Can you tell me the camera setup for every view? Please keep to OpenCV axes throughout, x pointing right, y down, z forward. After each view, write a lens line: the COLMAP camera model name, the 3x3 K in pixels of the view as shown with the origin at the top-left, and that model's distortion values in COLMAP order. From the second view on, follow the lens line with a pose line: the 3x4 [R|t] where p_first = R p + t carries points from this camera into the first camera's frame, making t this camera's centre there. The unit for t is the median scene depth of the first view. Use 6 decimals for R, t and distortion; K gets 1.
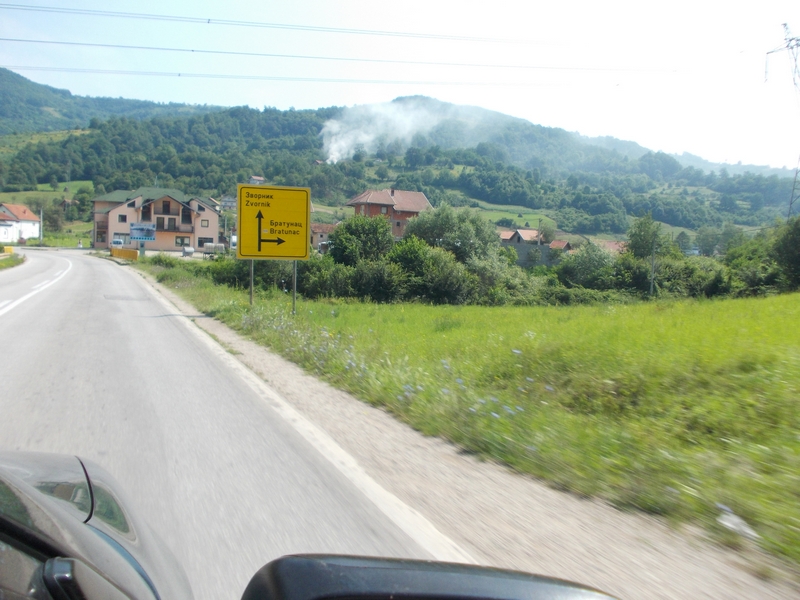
lens RADIAL K [[666.3, 0, 395.6], [0, 666.3, 299.2], [0, 0, 1]] dist [-0.025670, -0.006477]
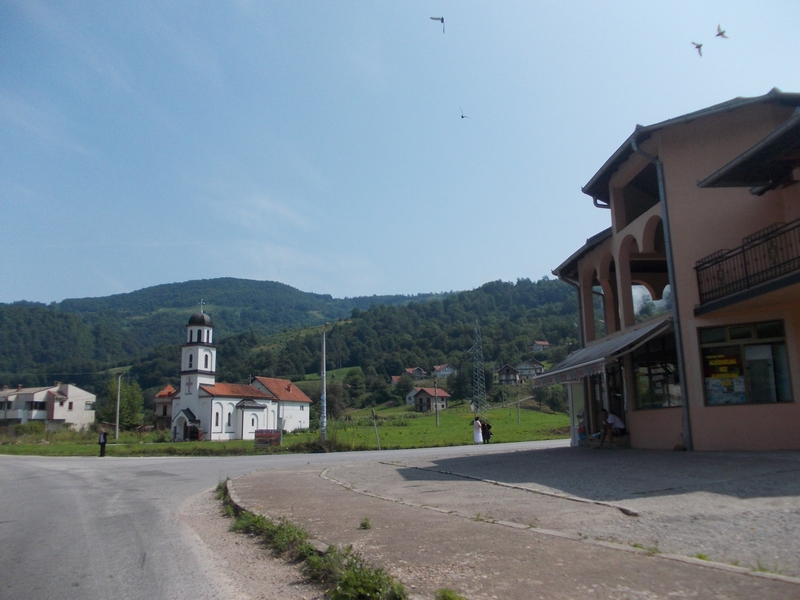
lens RADIAL K [[666.3, 0, 401.2], [0, 666.3, 303.3], [0, 0, 1]] dist [-0.025670, -0.006477]
pose [[0.935738, -0.129062, -0.328234, -0.069462], [0.039335, 0.963025, -0.266524, -0.010771], [0.350496, 0.236485, 0.906216, 0.126908]]
